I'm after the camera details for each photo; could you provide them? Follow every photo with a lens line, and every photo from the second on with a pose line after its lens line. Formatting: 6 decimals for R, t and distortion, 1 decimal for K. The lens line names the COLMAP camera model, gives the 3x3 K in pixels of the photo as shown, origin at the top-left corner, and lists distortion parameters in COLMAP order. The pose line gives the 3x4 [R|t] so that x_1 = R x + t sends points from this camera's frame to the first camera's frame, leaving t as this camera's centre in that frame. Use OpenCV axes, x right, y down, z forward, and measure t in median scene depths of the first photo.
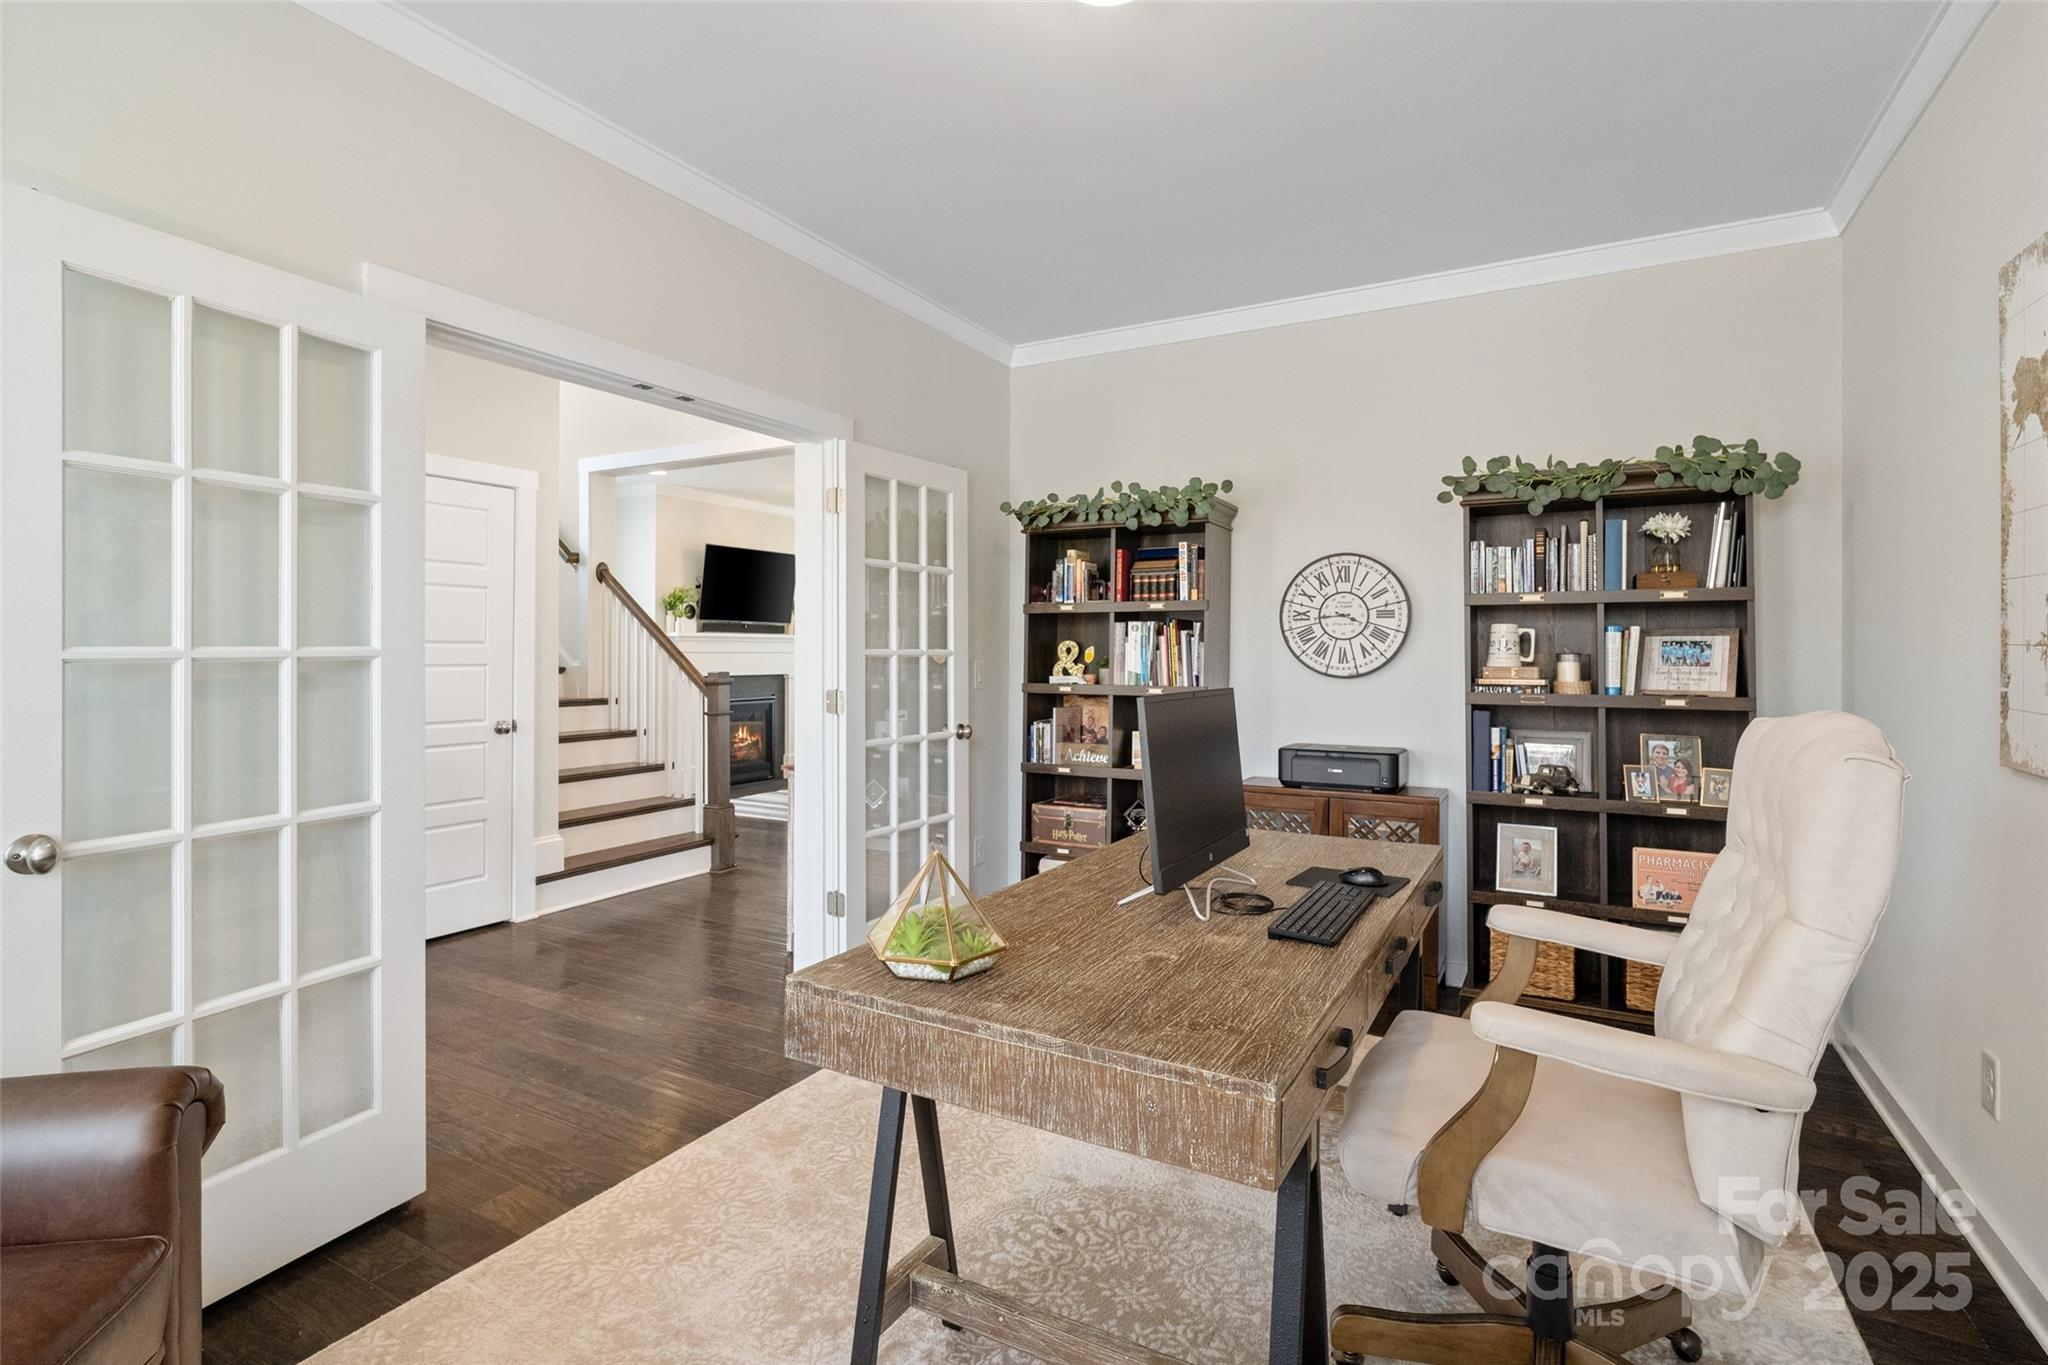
lens RADIAL K [[977.3, 0, 1016.1], [0, 977.3, 653.1], [0, 0, 1]] dist [-0.002532, -0.000250]
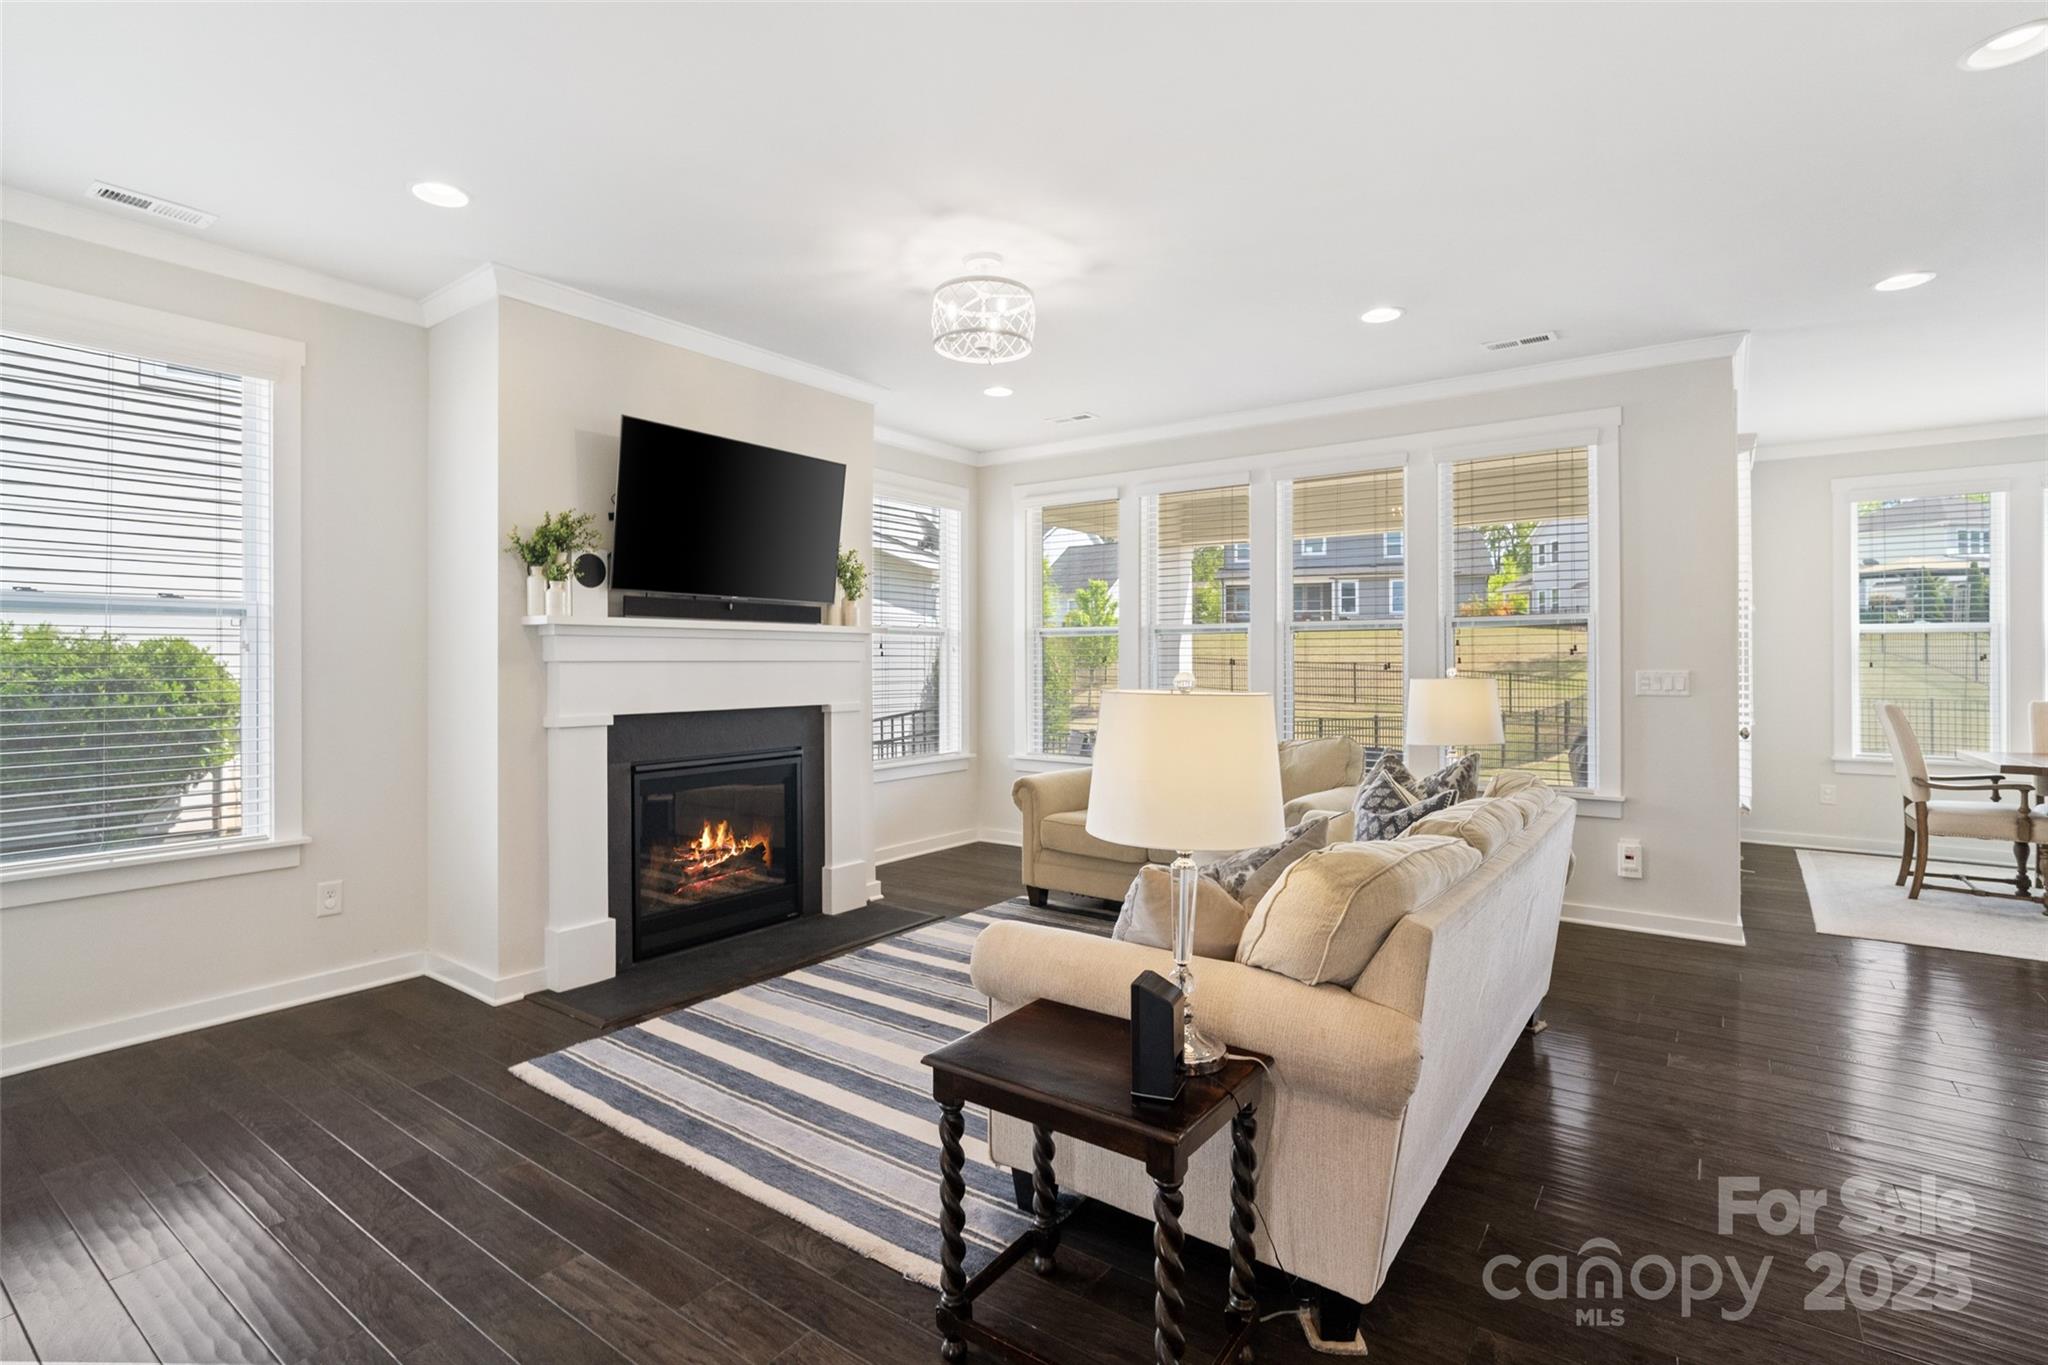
lens RADIAL K [[977.3, 0, 1016.1], [0, 977.3, 653.1], [0, 0, 1]] dist [-0.002532, -0.000250]
pose [[0.993068, -0.003672, -0.117484, -0.194361], [0.002769, 0.999965, -0.007854, -0.001237], [0.117509, 0.007475, 0.993044, 1.277729]]
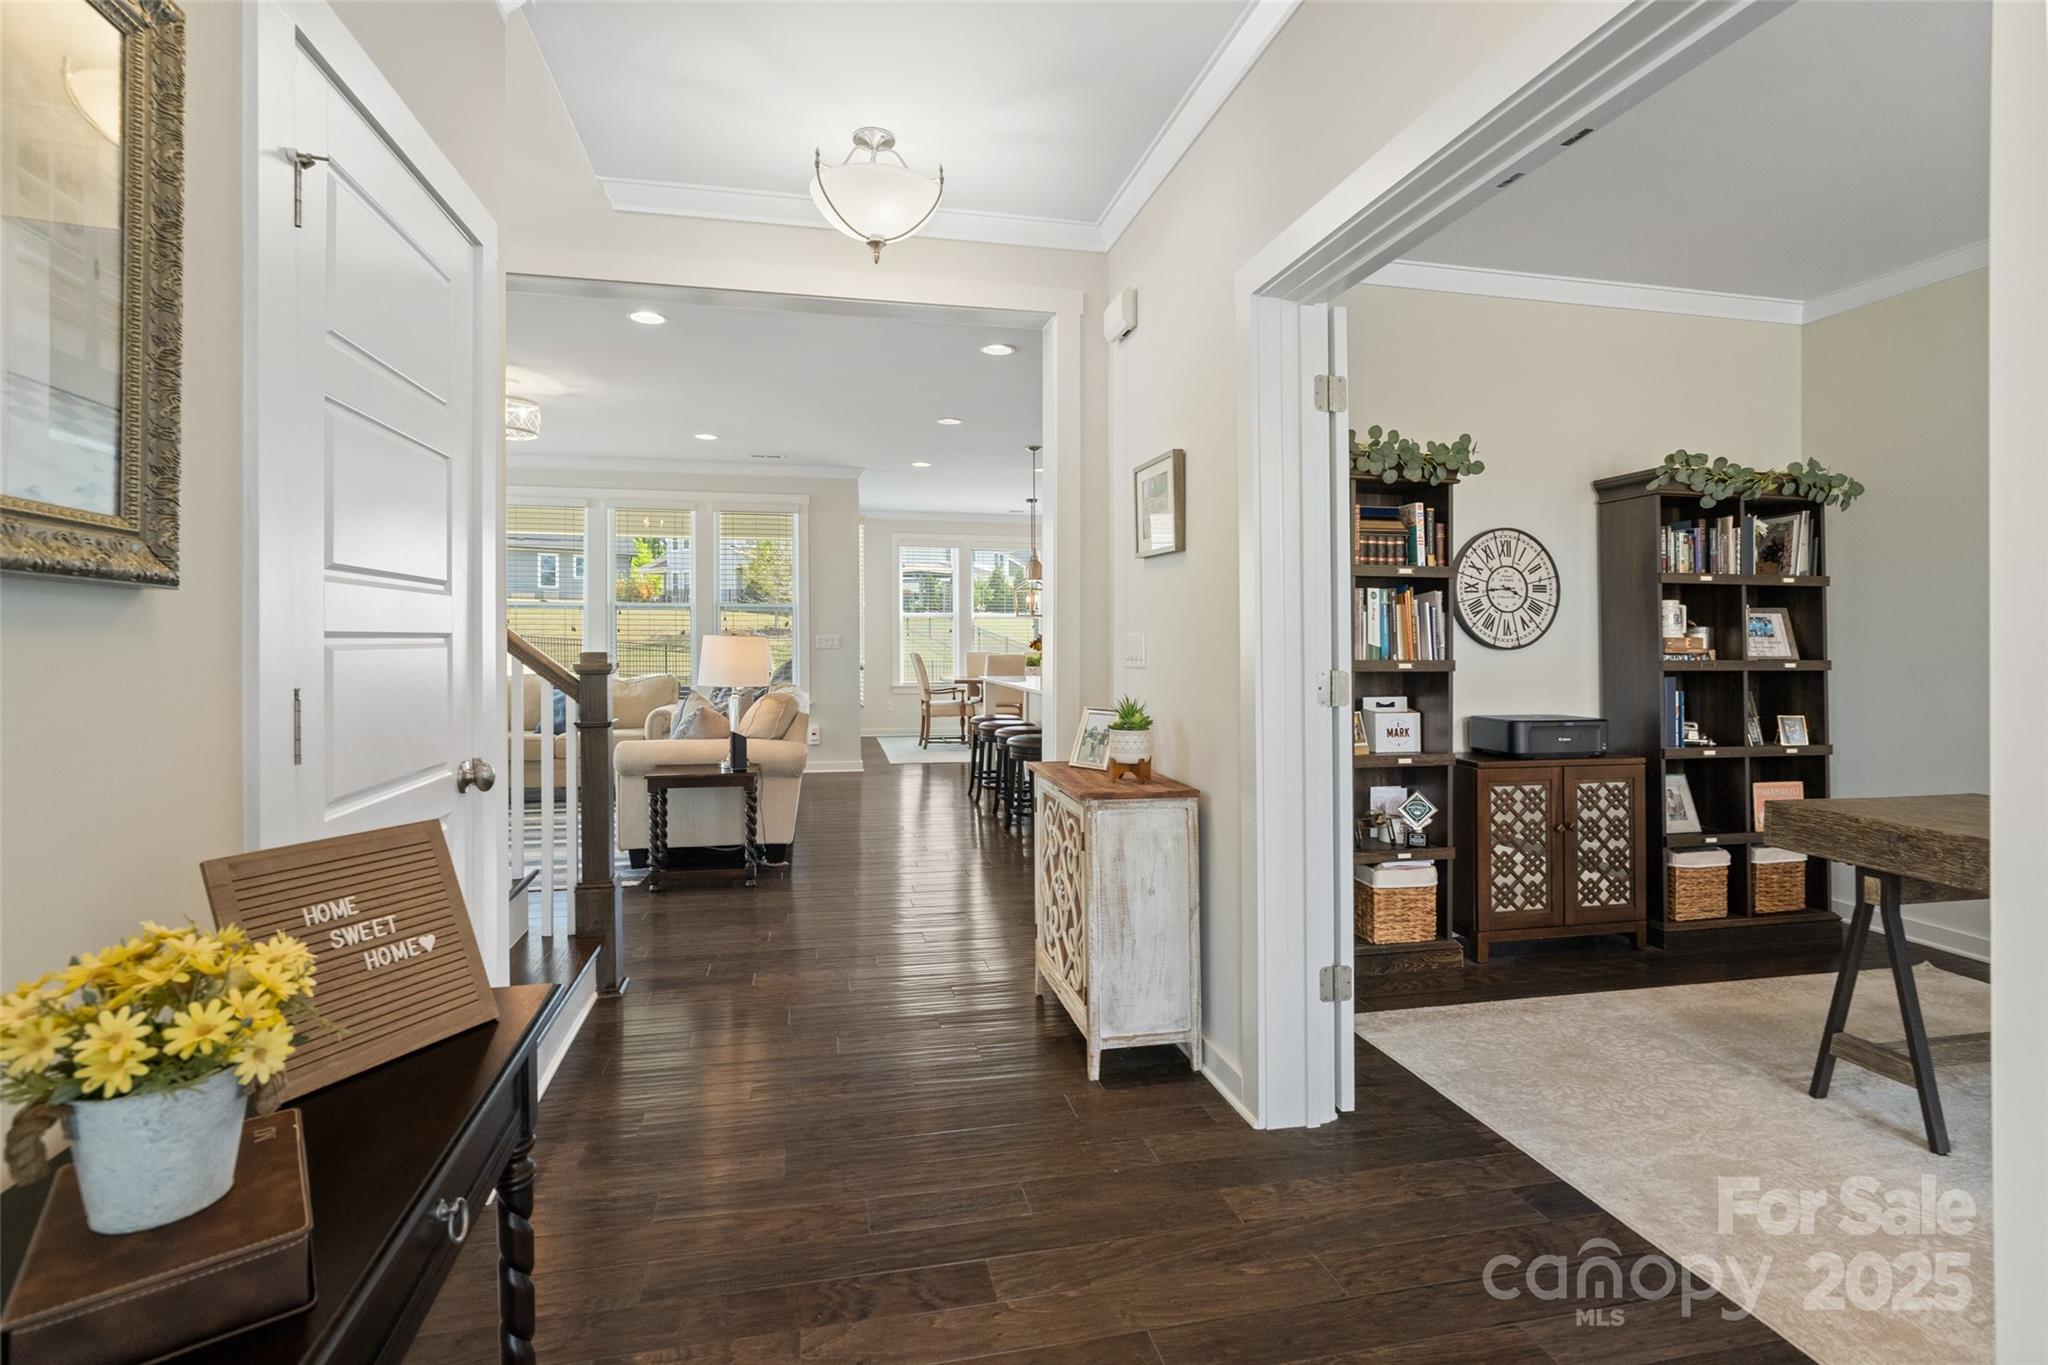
lens RADIAL K [[964.0, 0, 1023.4], [0, 964.0, 635.4], [0, 0, 1]] dist [-0.000005, 0.000068]
pose [[0.745105, 0.002373, 0.666943, -0.711336], [-0.002424, 0.999997, -0.000850, 0.012465], [-0.666943, -0.000984, 0.745108, 0.575984]]
